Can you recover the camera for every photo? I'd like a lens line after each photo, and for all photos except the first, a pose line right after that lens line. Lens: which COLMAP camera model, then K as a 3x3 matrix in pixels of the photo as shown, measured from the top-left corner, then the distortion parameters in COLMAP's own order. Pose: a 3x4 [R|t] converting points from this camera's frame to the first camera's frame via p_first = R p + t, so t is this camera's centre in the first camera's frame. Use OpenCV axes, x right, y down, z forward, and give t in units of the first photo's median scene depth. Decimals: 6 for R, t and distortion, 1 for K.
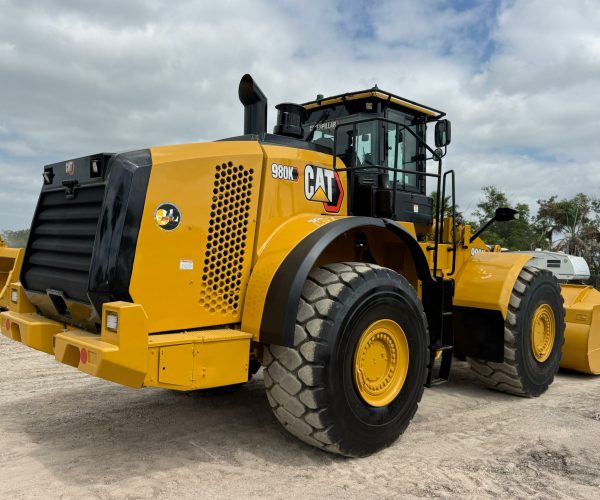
lens RADIAL K [[536.0, 0, 300.0], [0, 536.0, 250.0], [0, 0, 1]] dist [0.000308, -0.005650]
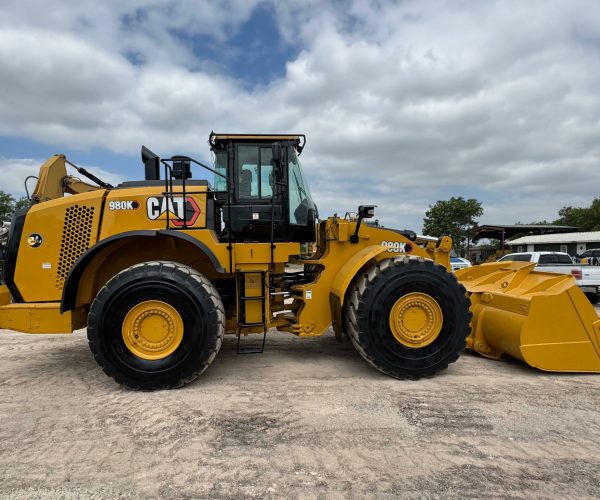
lens RADIAL K [[378.8, 0, 290.0], [0, 378.8, 253.3], [0, 0, 1]] dist [0.003452, 0.002111]
pose [[0.797242, -0.035899, -0.602591, 1.064067], [0.046327, 0.998925, 0.001782, 0.018675], [0.601879, -0.029337, 0.798048, 0.403463]]
